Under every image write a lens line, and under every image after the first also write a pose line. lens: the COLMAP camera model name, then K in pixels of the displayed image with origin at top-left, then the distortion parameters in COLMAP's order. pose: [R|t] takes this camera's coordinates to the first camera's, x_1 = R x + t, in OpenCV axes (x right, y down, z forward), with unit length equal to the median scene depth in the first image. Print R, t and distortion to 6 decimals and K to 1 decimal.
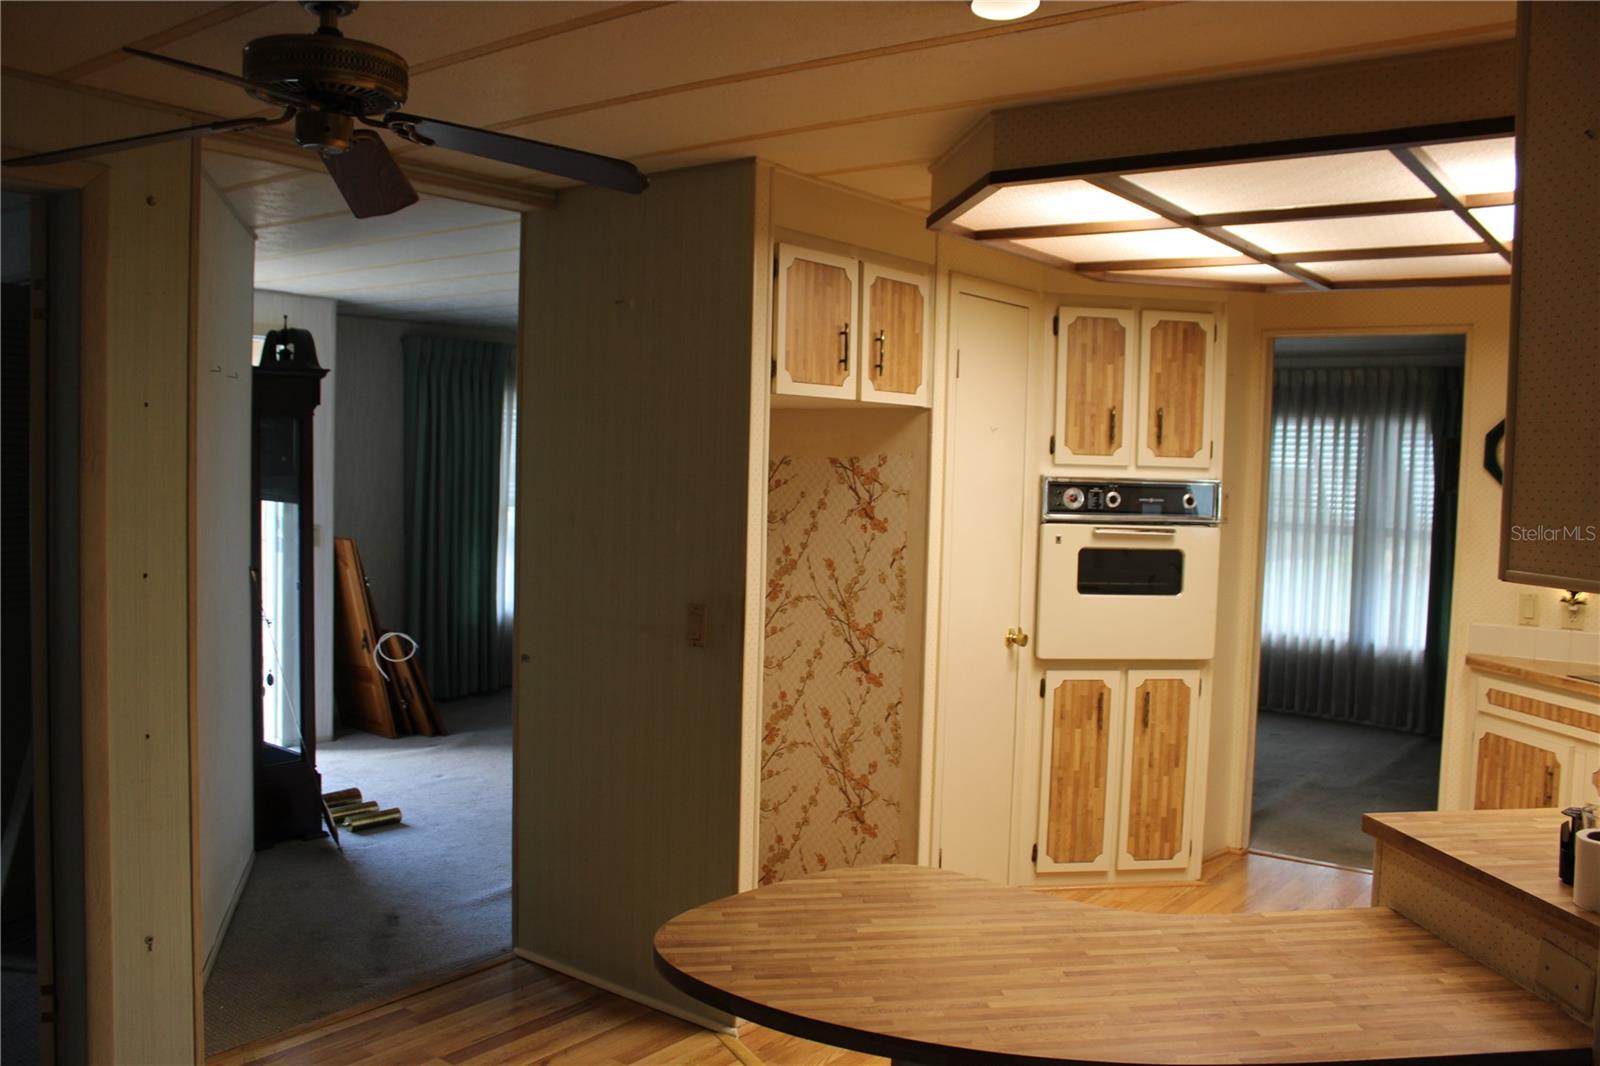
lens RADIAL K [[1327.5, 0, 800.0], [0, 1327.5, 533.0], [0, 0, 1]] dist [-0.172250, 0.154048]
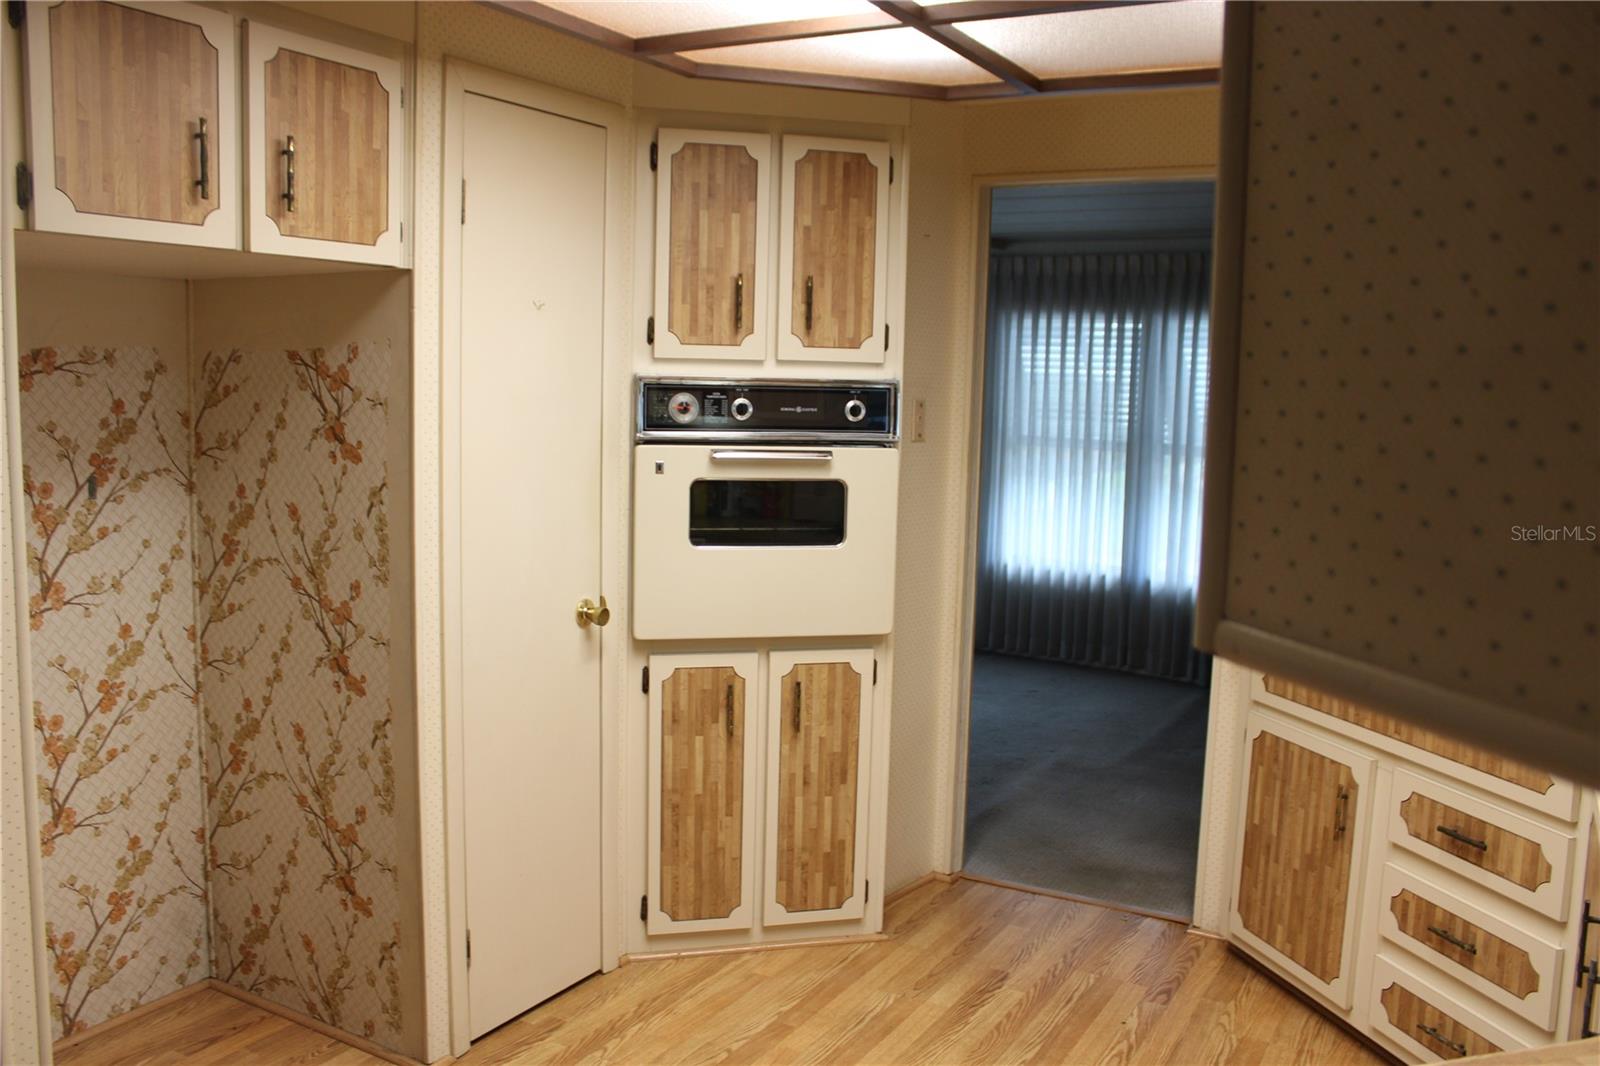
lens RADIAL K [[1327.5, 0, 800.0], [0, 1327.5, 533.0], [0, 0, 1]] dist [-0.172250, 0.154048]
pose [[0.991123, -0.016856, 0.131878, 0.176838], [0.008377, 0.997877, 0.064582, -0.005156], [-0.132687, -0.062904, 0.989160, 0.302992]]
